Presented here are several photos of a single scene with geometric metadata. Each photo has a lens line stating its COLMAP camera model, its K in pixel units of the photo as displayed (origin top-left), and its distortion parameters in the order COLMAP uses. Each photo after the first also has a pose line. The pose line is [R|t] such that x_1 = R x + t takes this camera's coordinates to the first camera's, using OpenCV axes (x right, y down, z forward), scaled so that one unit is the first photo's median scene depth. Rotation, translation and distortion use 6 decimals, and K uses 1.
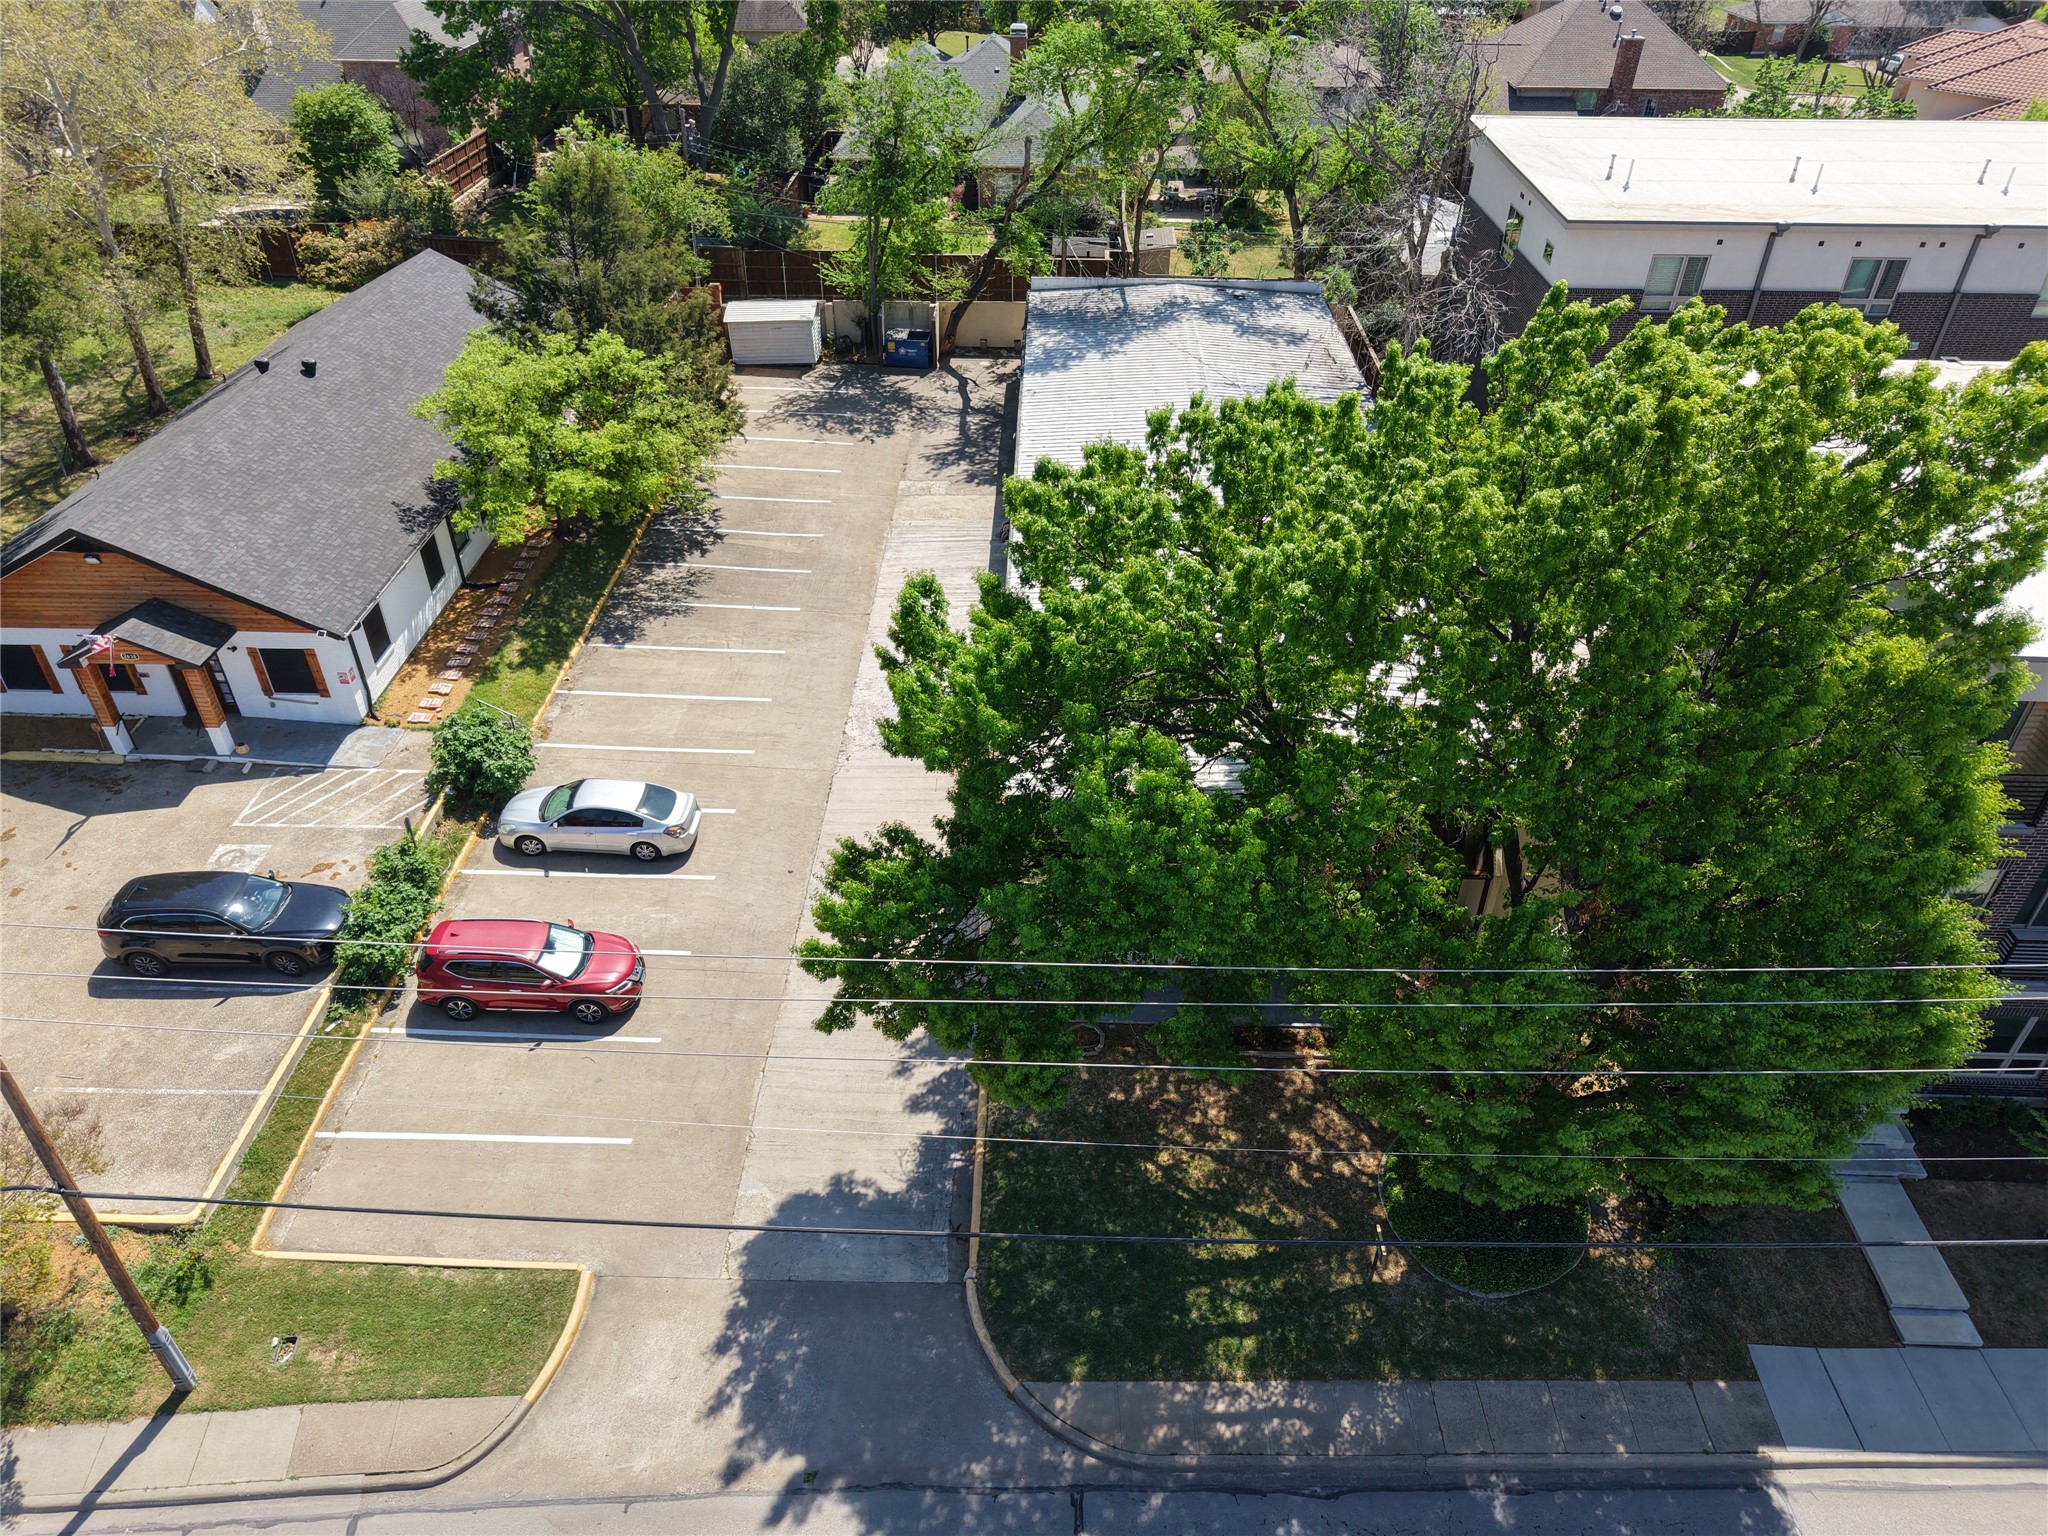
lens RADIAL K [[1371.4, 0, 1015.6], [0, 1371.4, 772.0], [0, 0, 1]] dist [0.021689, -0.026082]
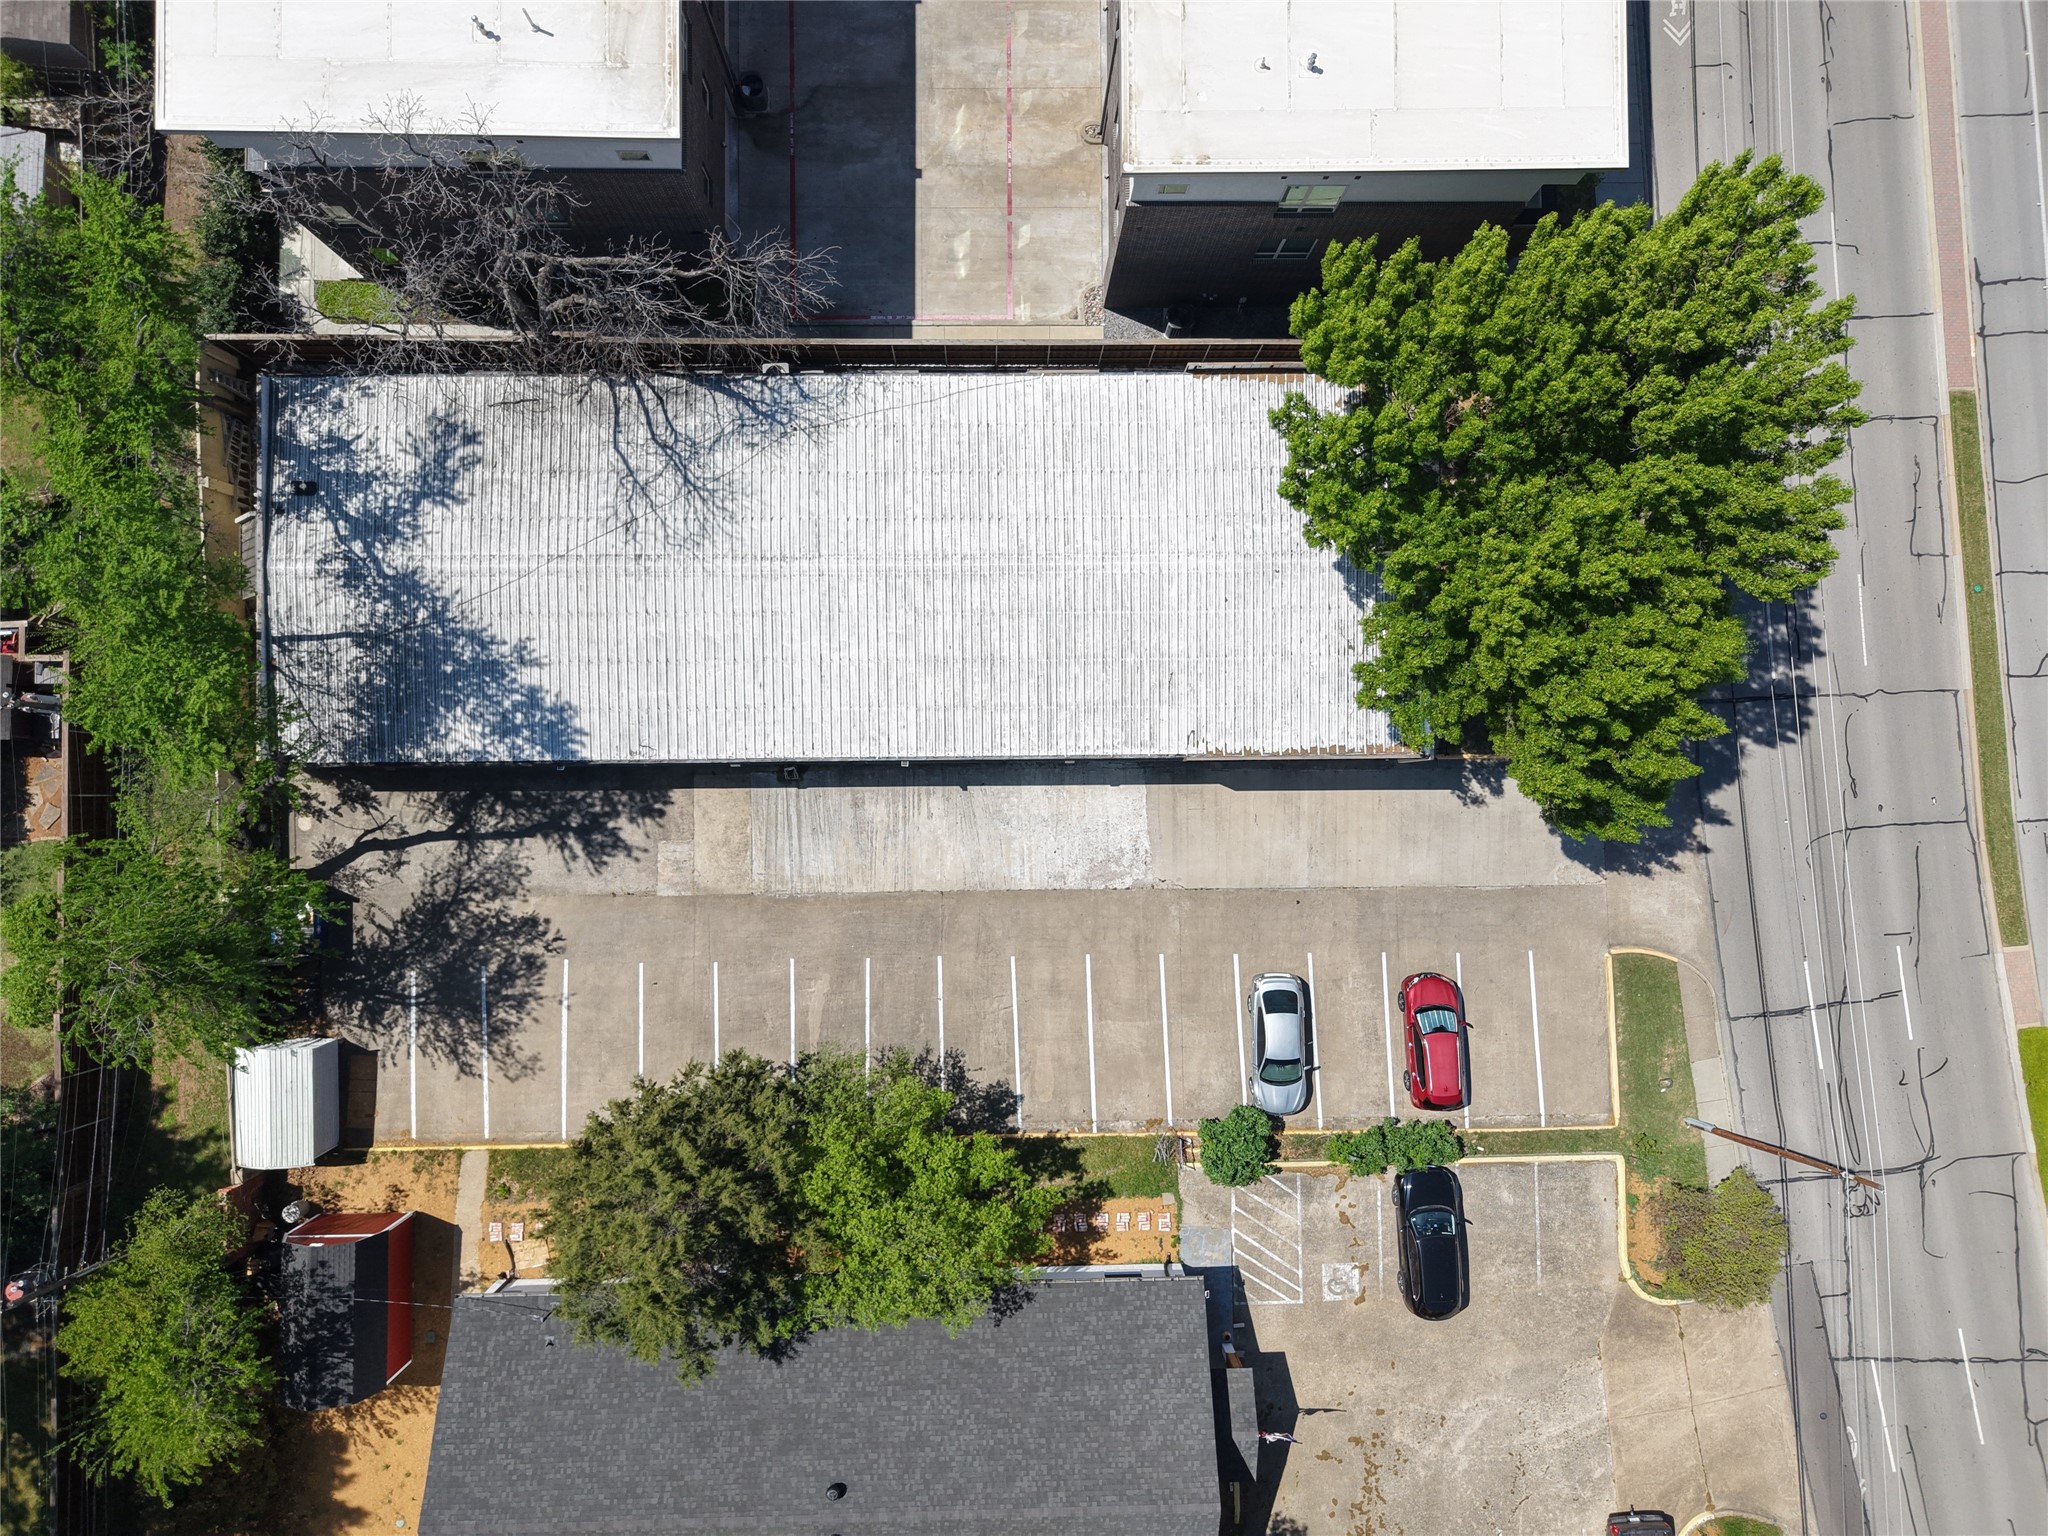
lens RADIAL K [[1376.5, 0, 1020.0], [0, 1376.5, 772.5], [0, 0, 1]] dist [0.008117, -0.007152]
pose [[-0.041590, -0.998861, 0.023392, -0.058033], [0.576504, -0.004870, 0.817080, -1.394855], [-0.816035, 0.047468, 0.576050, 0.446037]]
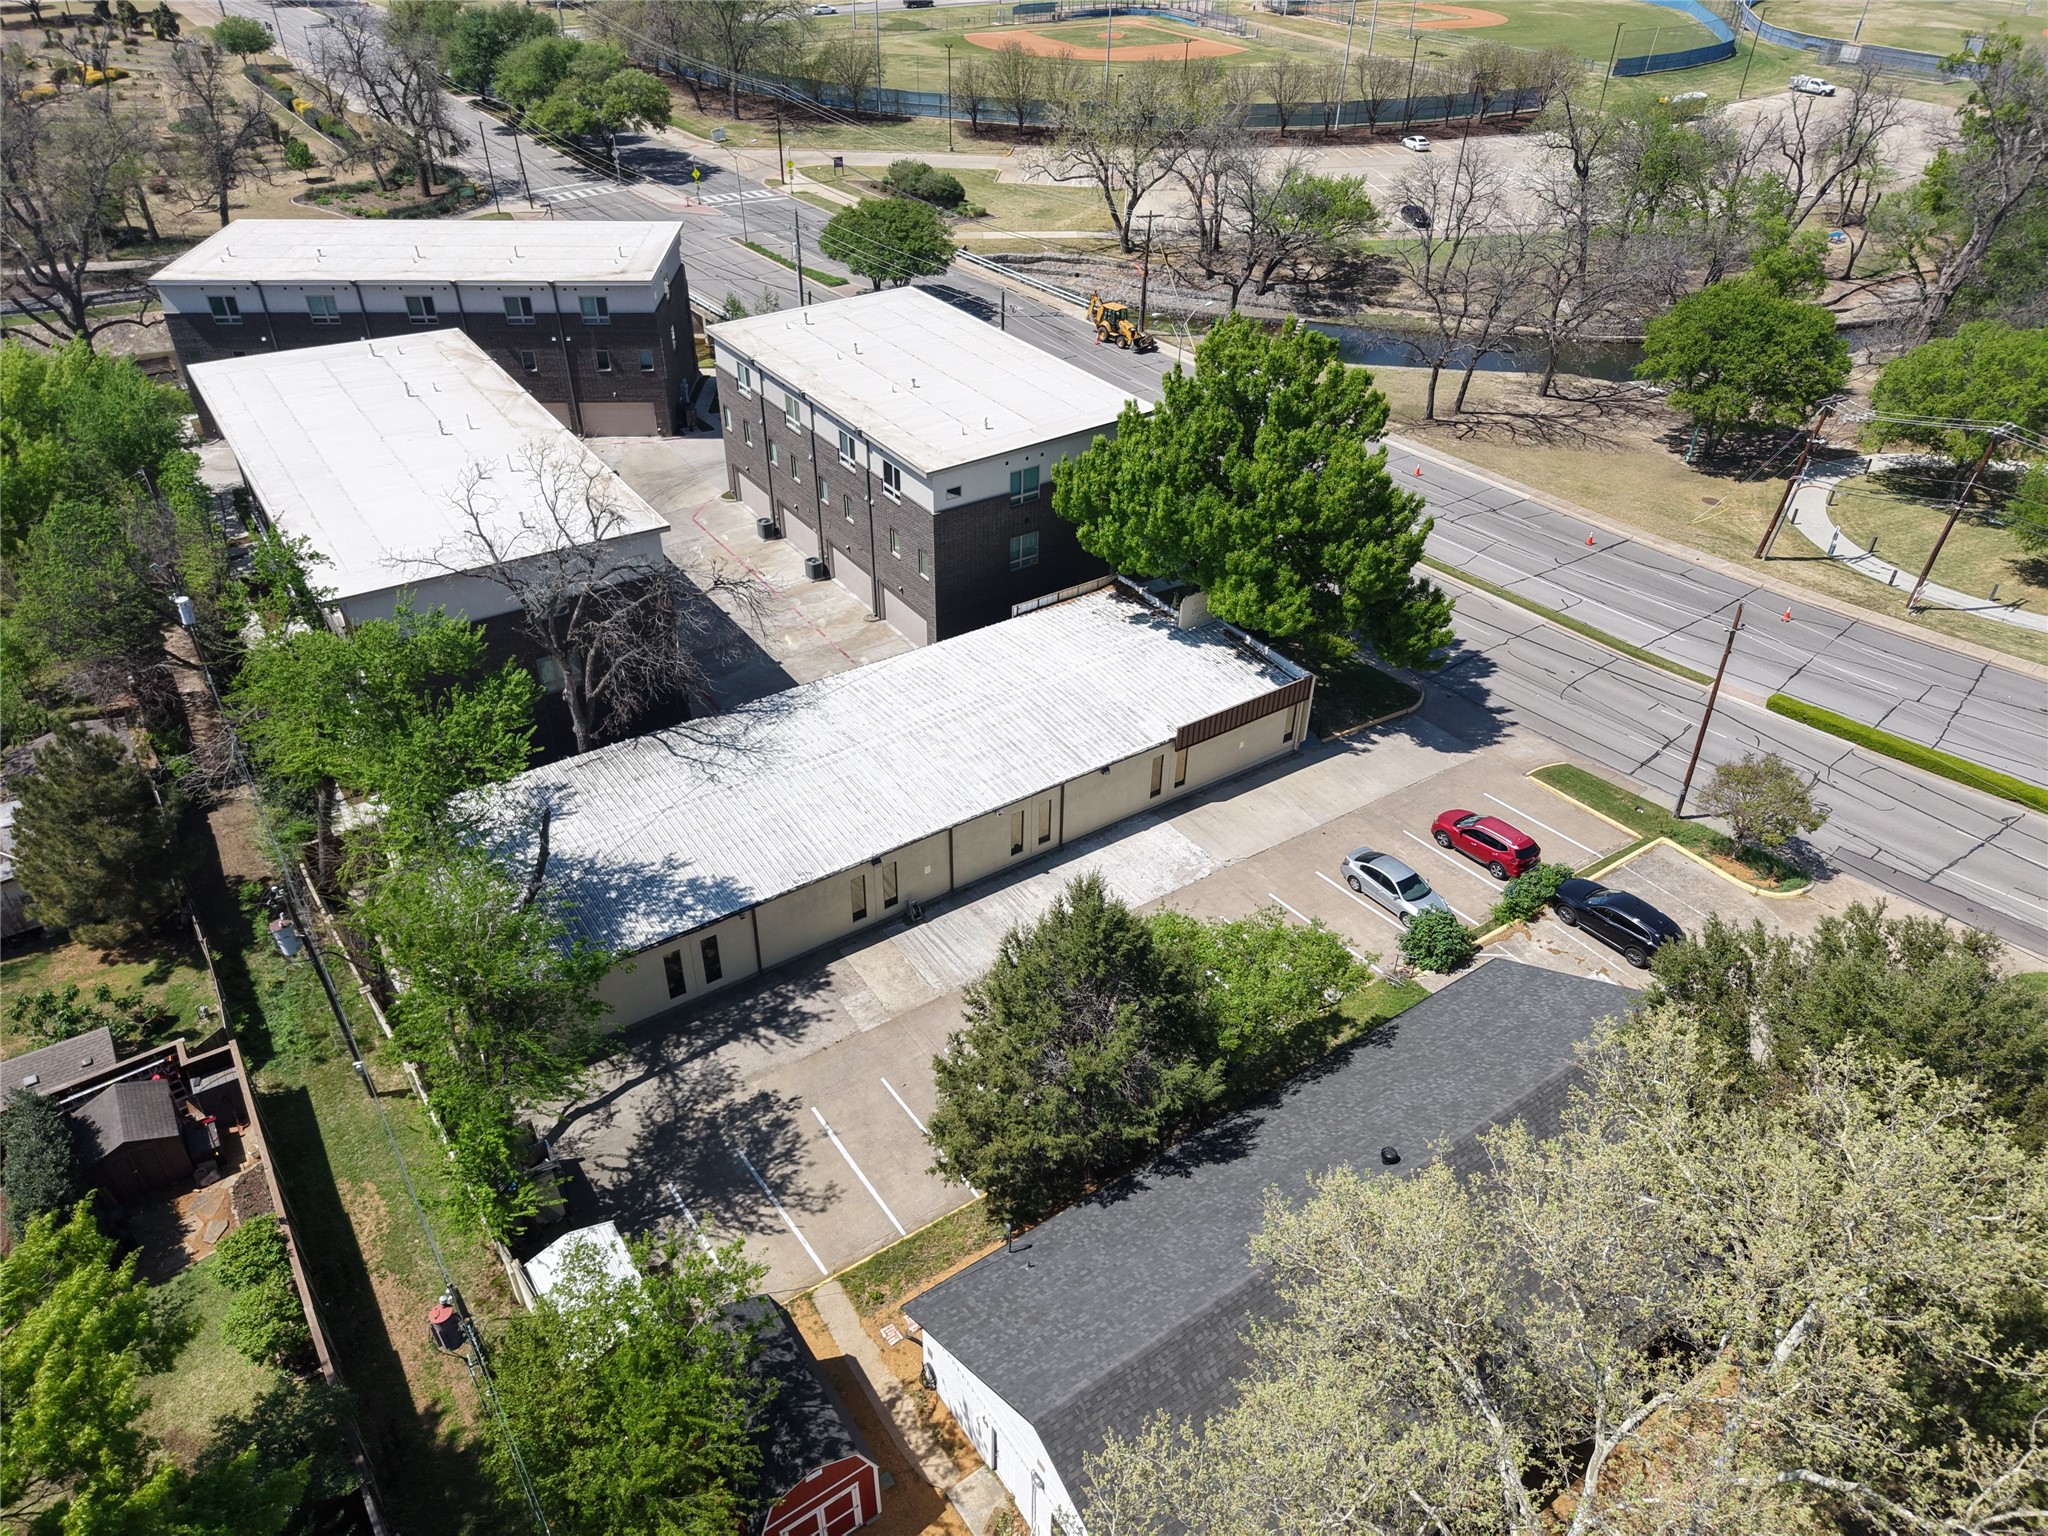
lens RADIAL K [[1376.5, 0, 1020.0], [0, 1376.5, 772.5], [0, 0, 1]] dist [0.008117, -0.007152]
pose [[-0.592543, -0.470711, 0.653700, -1.158276], [0.465028, 0.462743, 0.754730, -1.623085], [-0.657755, 0.751199, -0.055301, 1.425636]]
